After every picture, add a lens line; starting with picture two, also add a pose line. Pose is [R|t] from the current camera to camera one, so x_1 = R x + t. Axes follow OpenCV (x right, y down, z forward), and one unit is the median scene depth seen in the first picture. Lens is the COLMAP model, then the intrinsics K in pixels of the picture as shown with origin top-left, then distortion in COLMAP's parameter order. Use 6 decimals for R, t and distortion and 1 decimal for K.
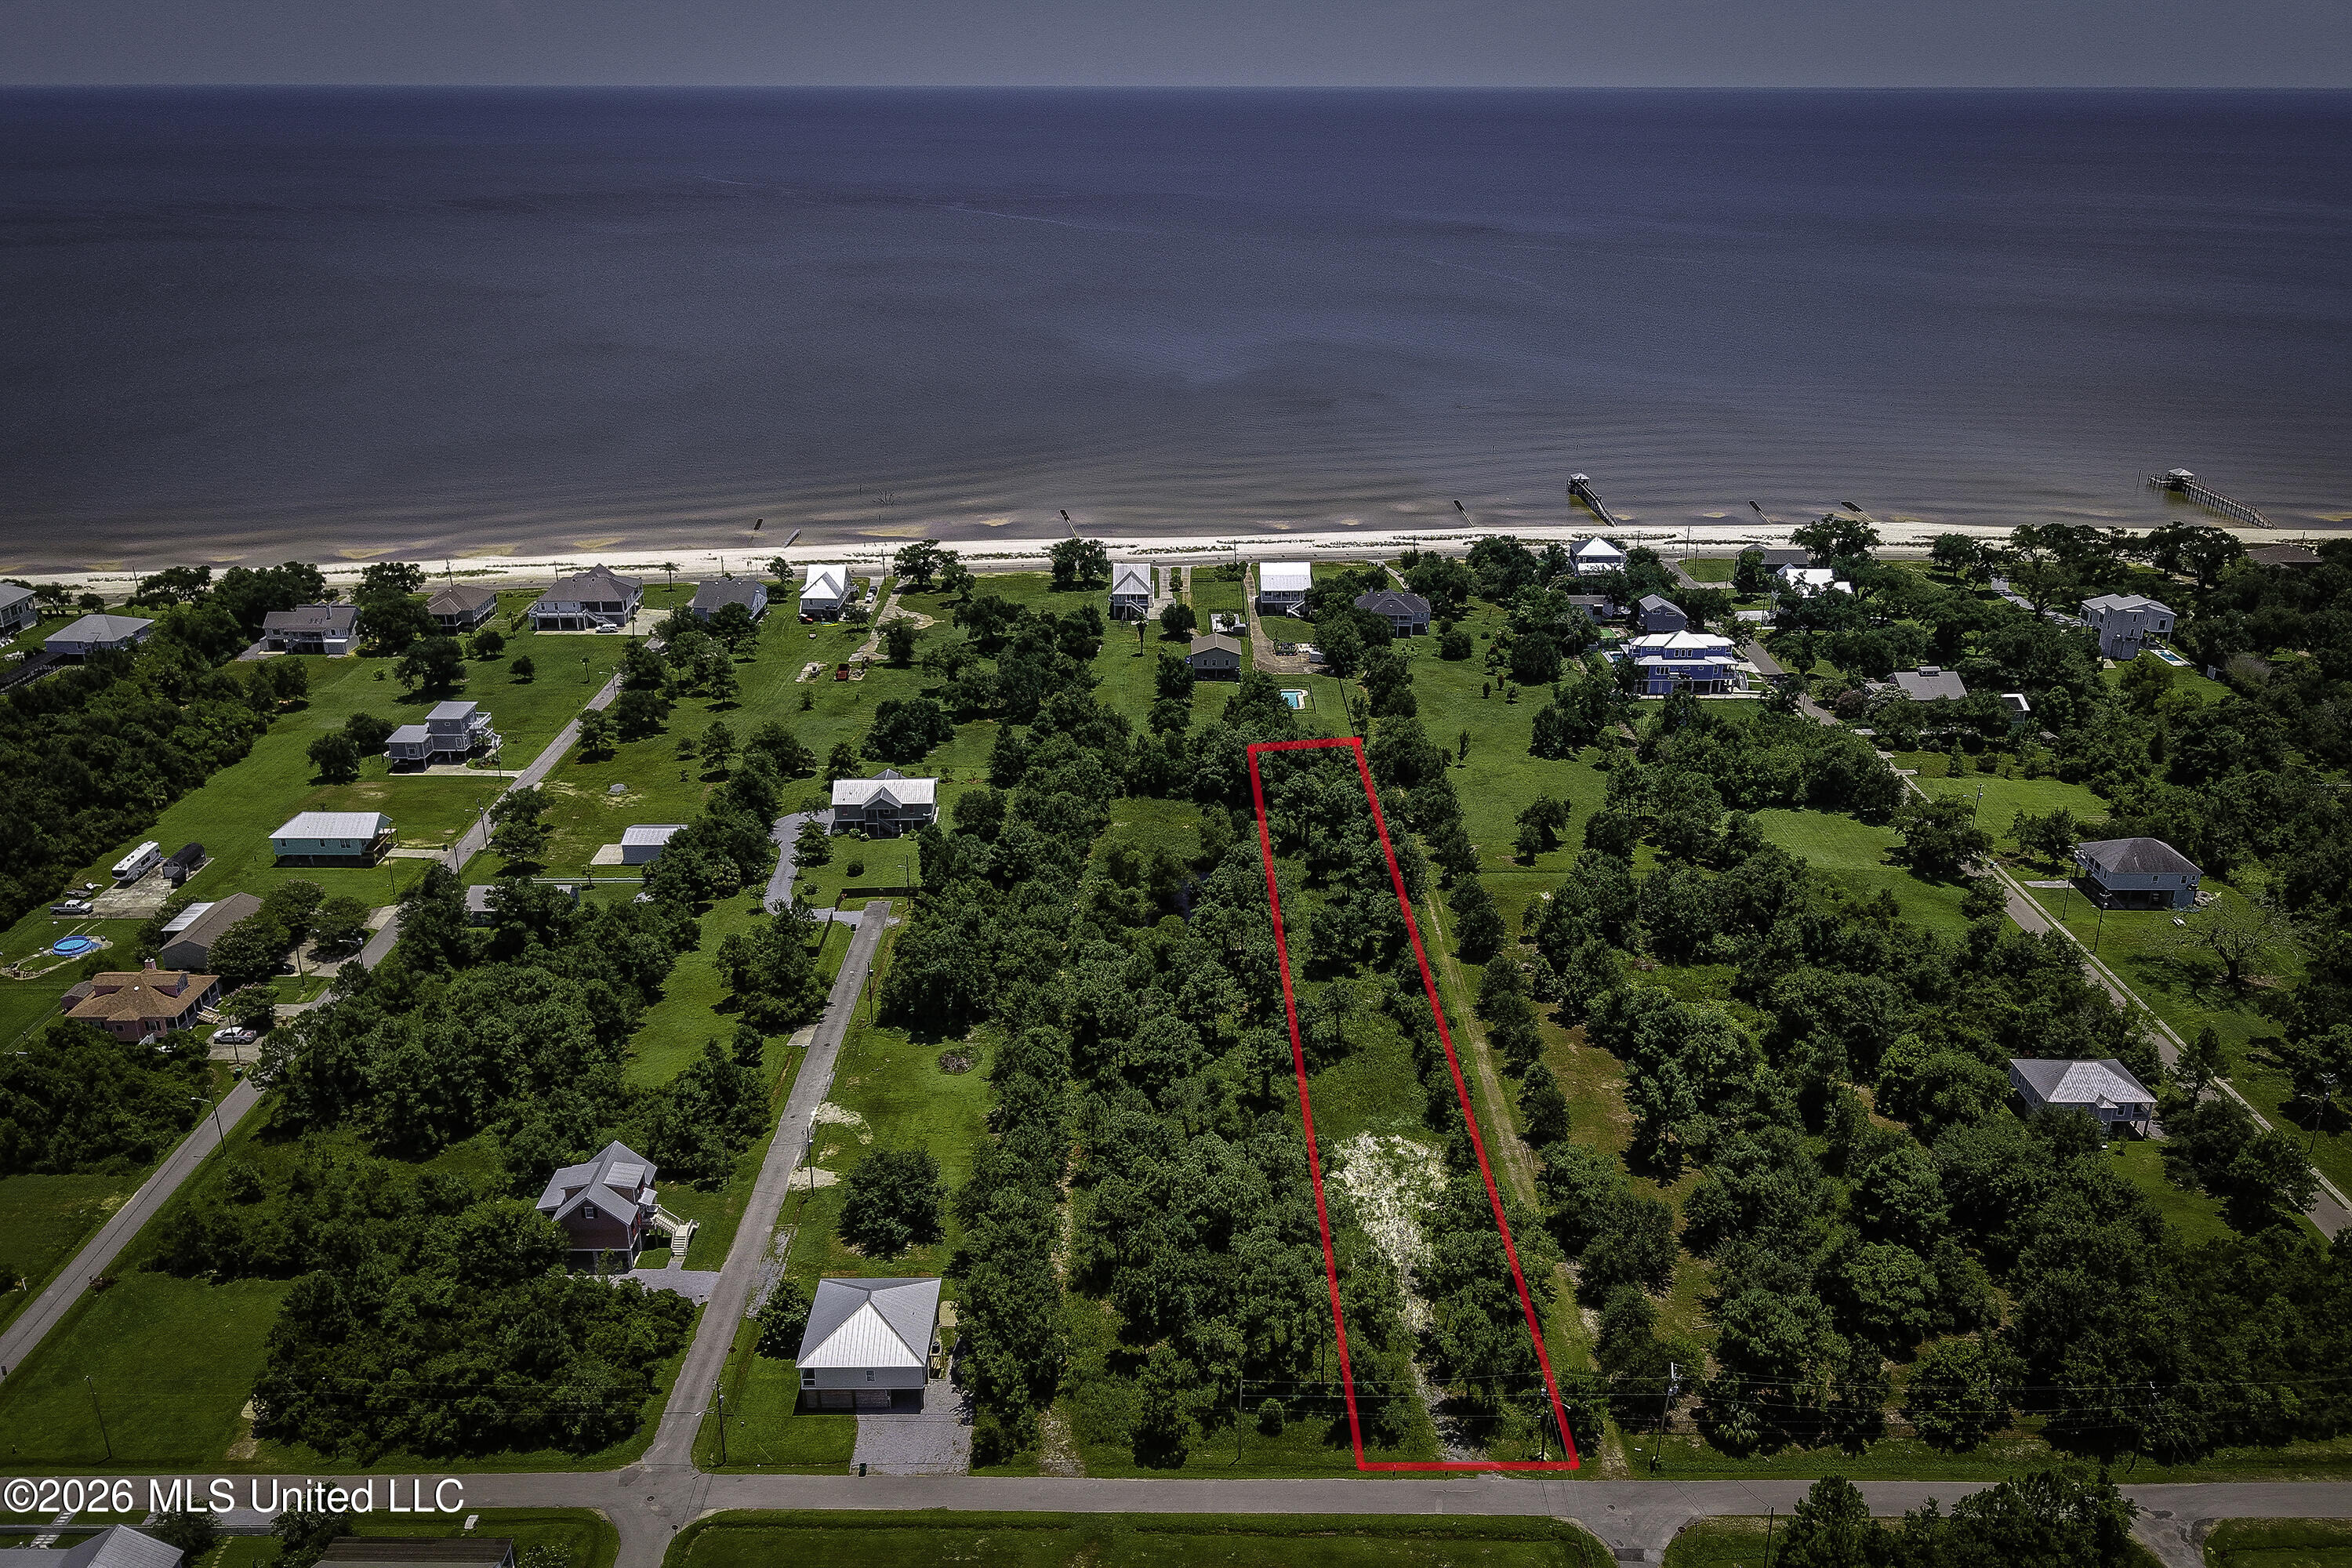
lens RADIAL K [[1864.0, 0, 1176.5], [0, 1864.0, 801.0], [0, 0, 1]] dist [0.044432, -0.065433]
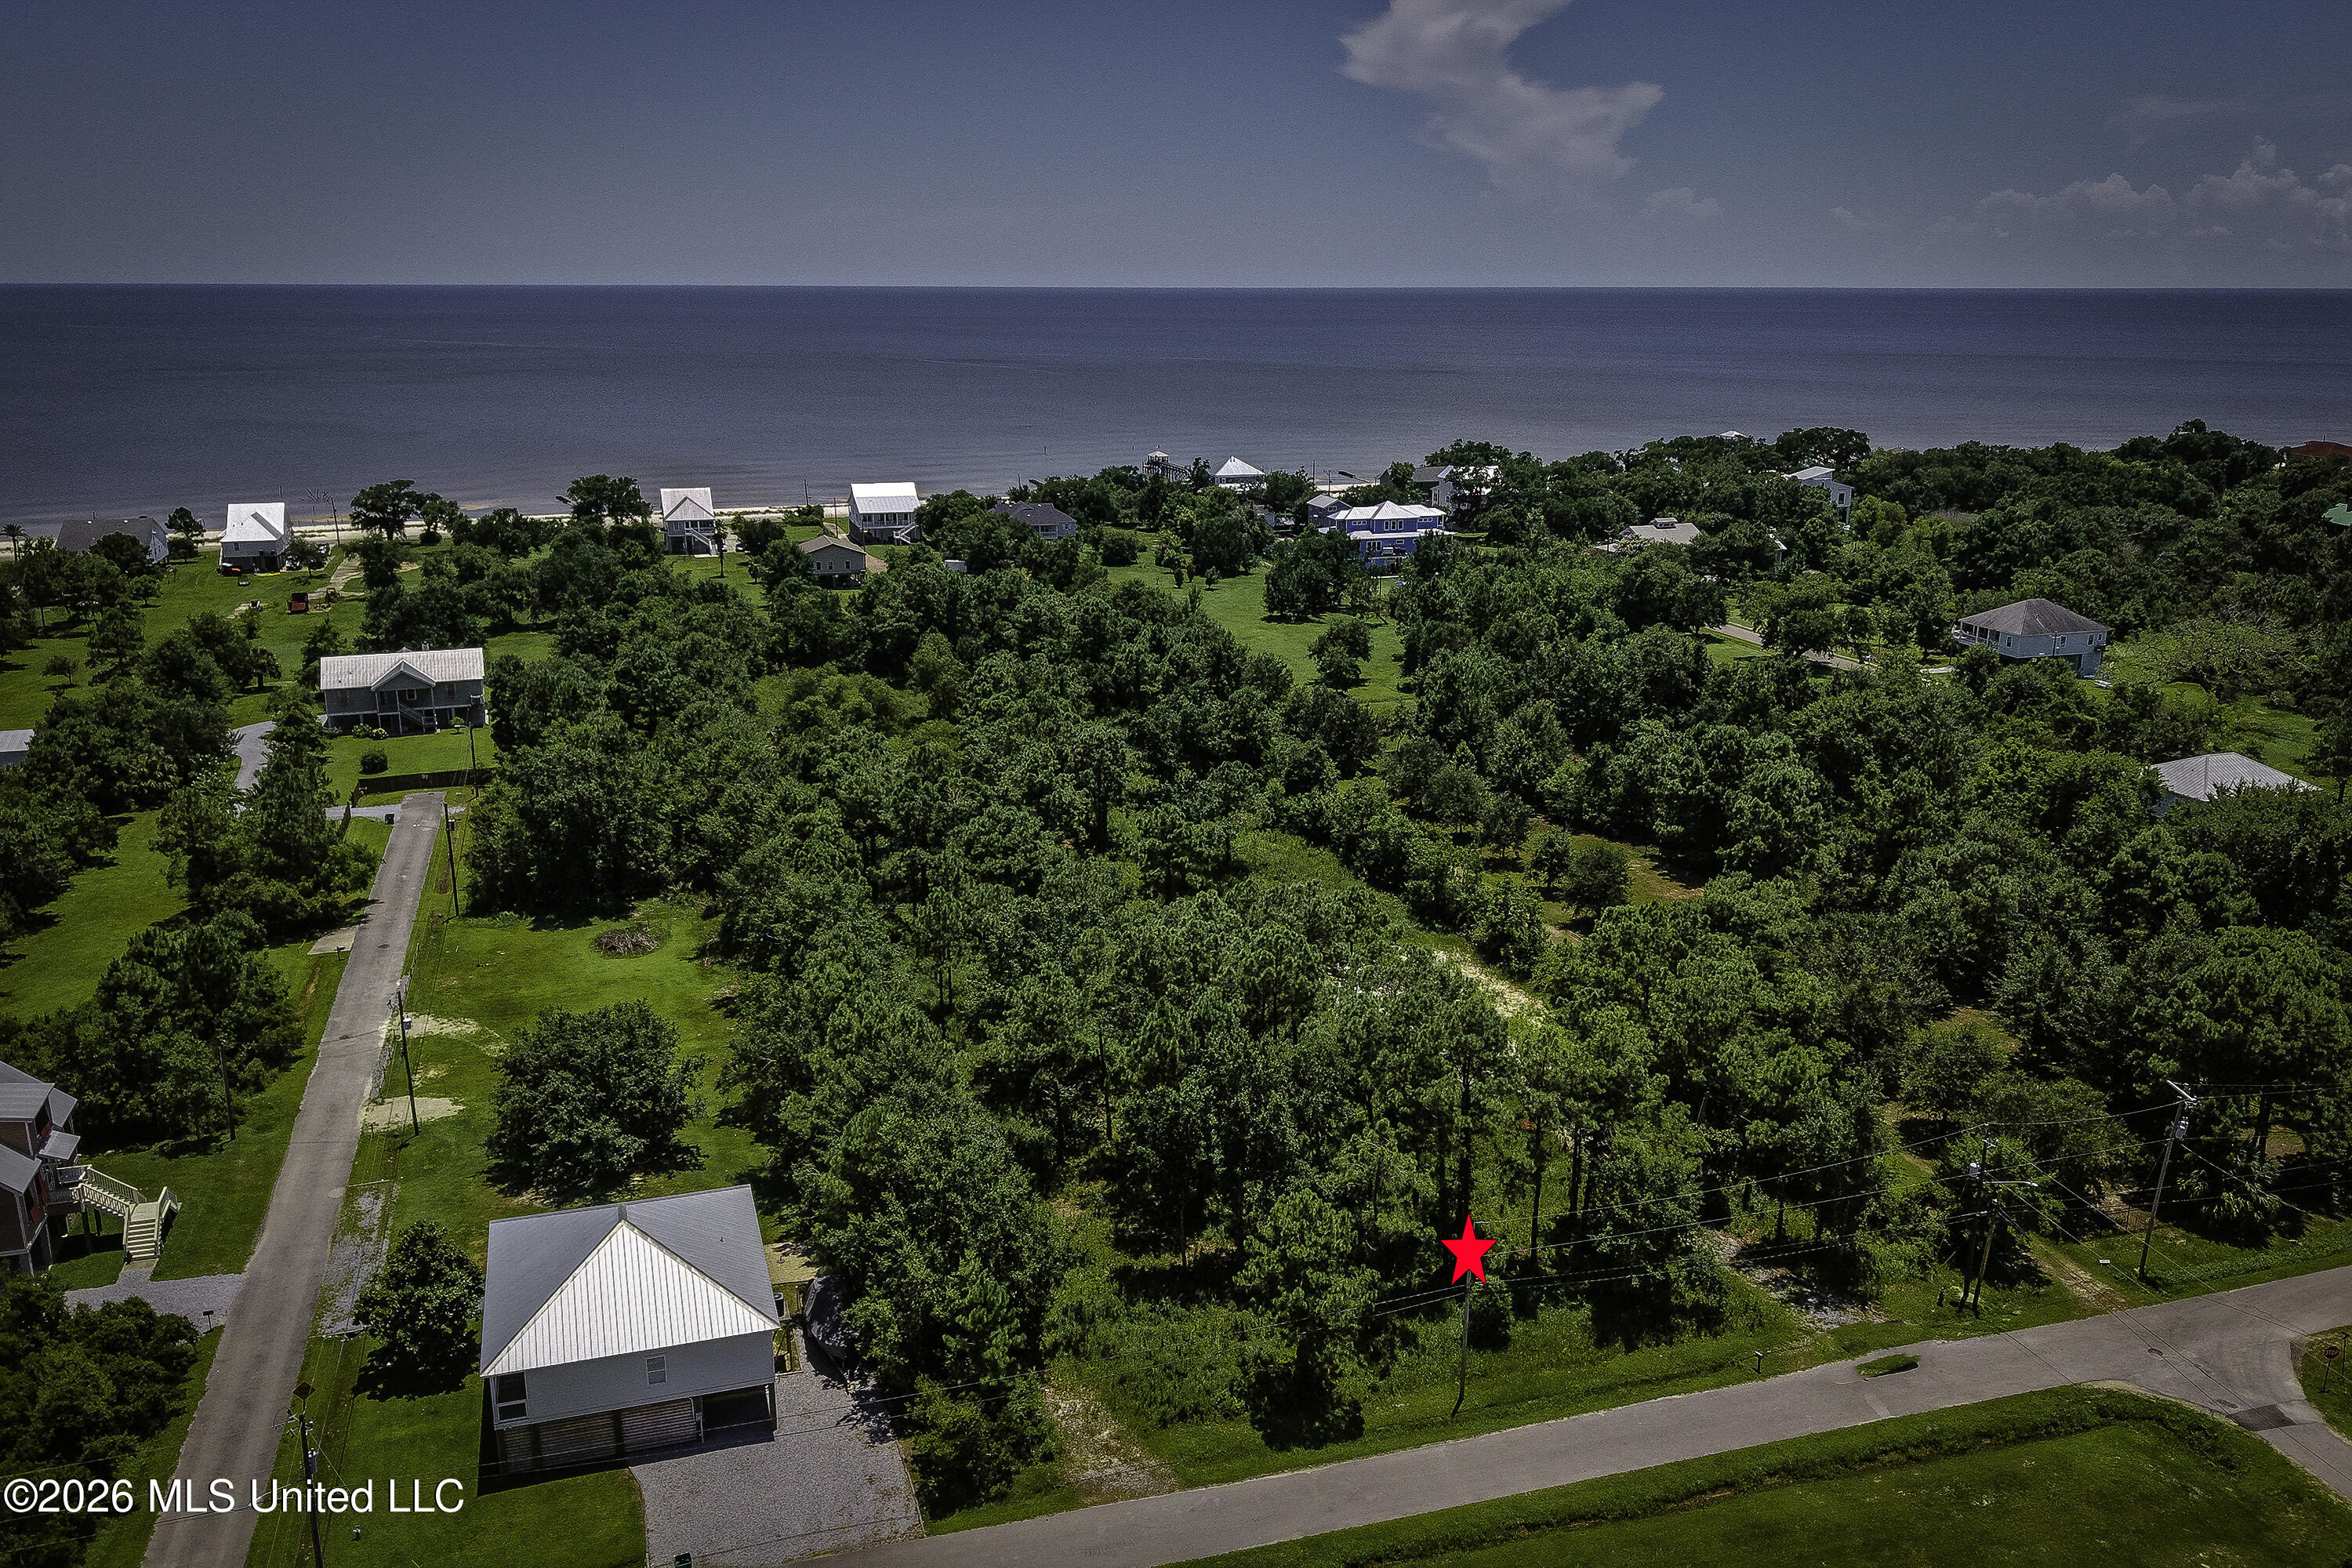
lens RADIAL K [[1869.6, 0, 1178.0], [0, 1869.6, 786.2], [0, 0, 1]] dist [0.021482, -0.010236]
pose [[0.952987, -0.077023, 0.293060, -0.140346], [0.108008, 0.989973, -0.091039, 0.188653], [-0.283109, 0.118412, 0.951750, 0.439928]]
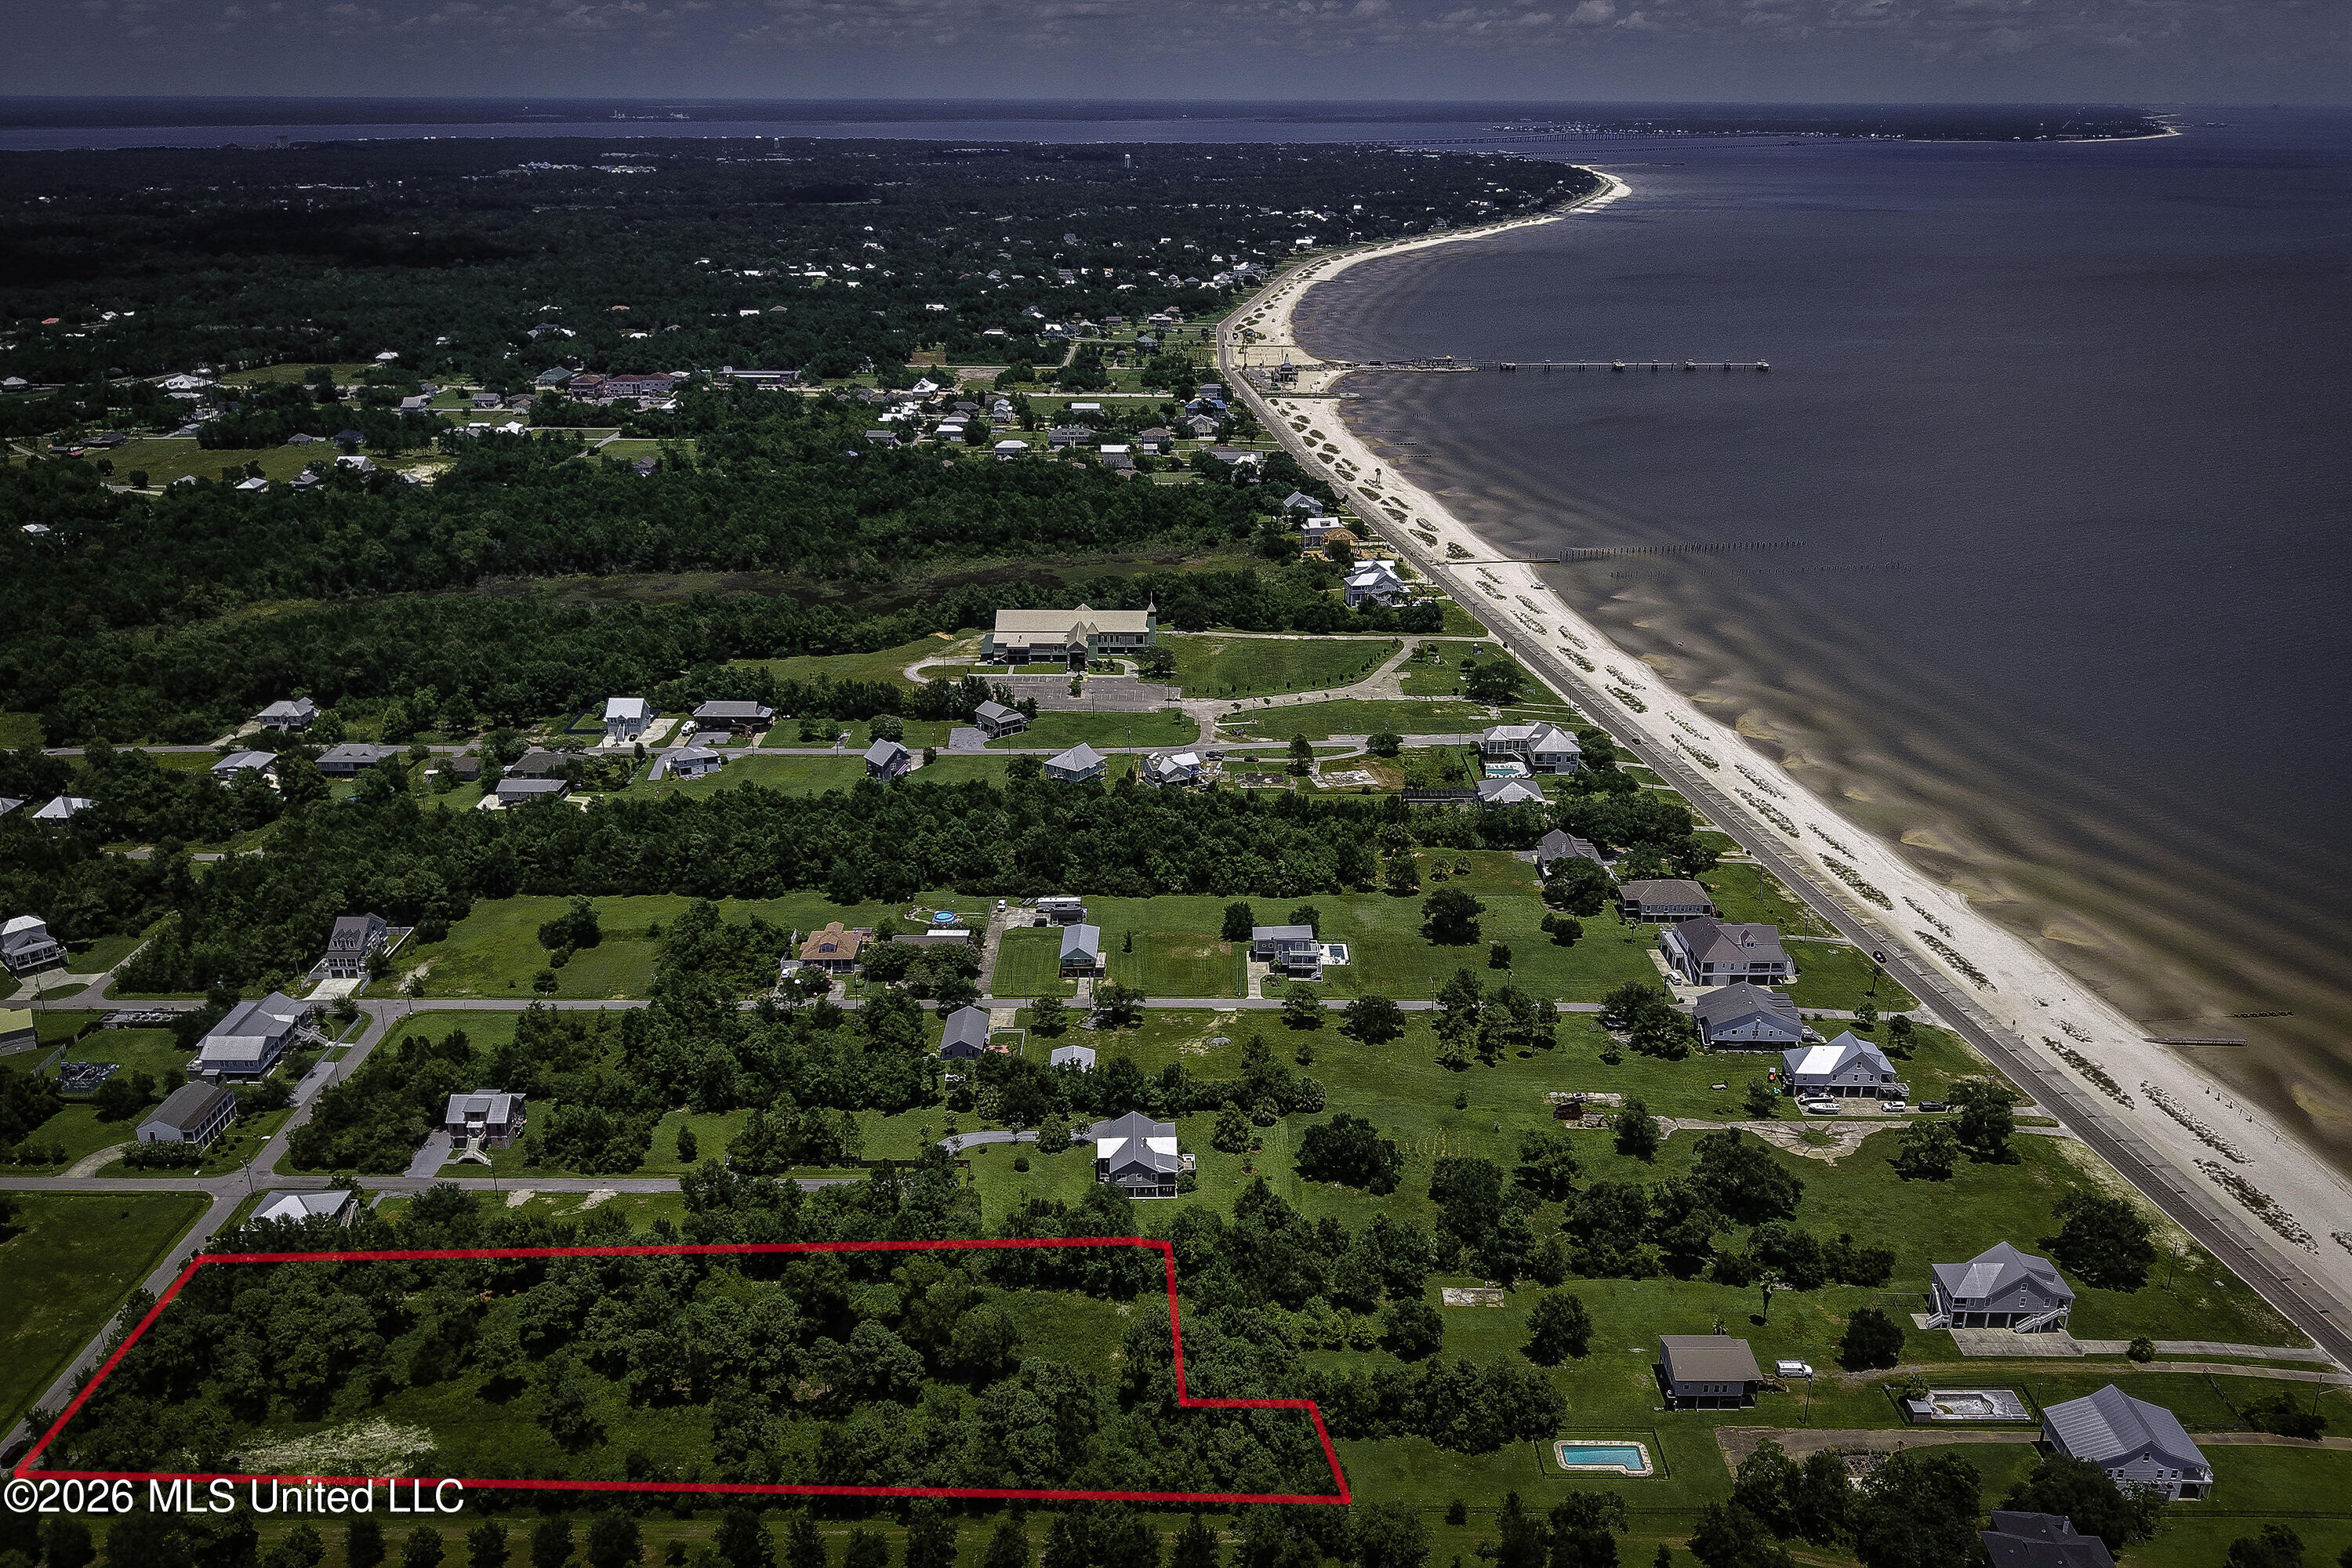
lens RADIAL K [[1802.3, 0, 1176.0], [0, 1802.3, 784.0], [0, 0, 1]] dist [0.008613, -0.007219]
pose [[0.004487, 0.351009, -0.936362, 1.108178], [-0.371092, 0.870093, 0.324389, -0.795547], [0.928585, 0.346021, 0.134161, 1.221436]]
